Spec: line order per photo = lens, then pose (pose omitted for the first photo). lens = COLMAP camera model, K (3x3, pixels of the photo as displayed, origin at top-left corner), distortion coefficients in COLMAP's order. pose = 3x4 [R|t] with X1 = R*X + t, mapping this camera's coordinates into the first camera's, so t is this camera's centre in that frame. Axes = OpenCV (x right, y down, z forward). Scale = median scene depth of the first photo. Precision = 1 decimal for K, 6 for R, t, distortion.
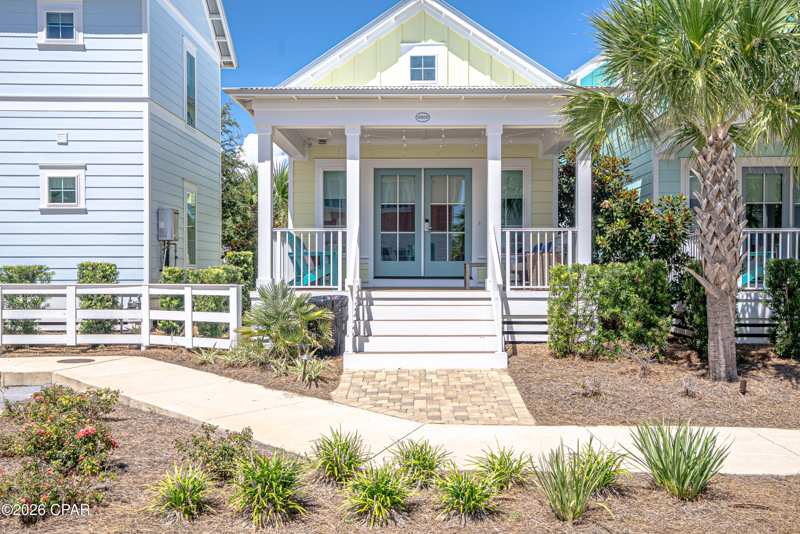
lens RADIAL K [[808.7, 0, 401.6], [0, 808.7, 267.7], [0, 0, 1]] dist [-0.011548, 0.000000]
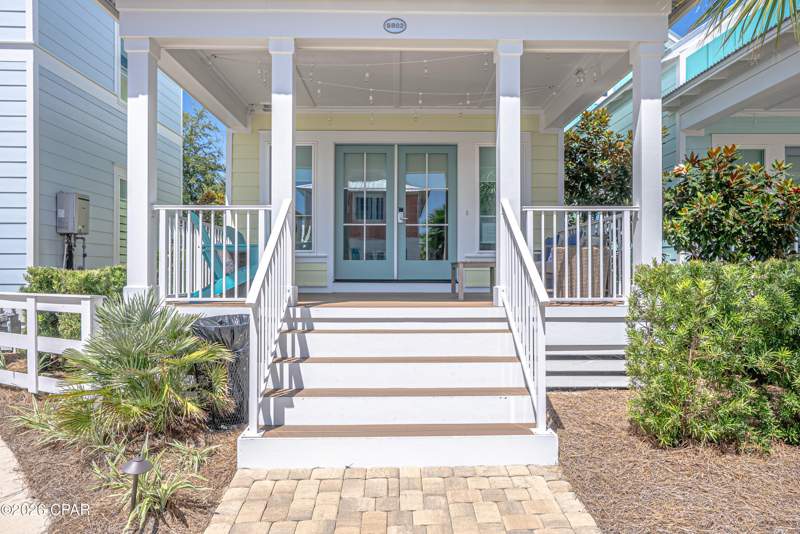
lens RADIAL K [[529.3, 0, 401.0], [0, 529.3, 266.7], [0, 0, 1]] dist [-0.001097, -0.000165]
pose [[0.999465, 0.000251, 0.032693, 0.017402], [-0.000166, 0.999997, -0.002594, -0.000319], [-0.032693, 0.002587, 0.999462, 0.589889]]
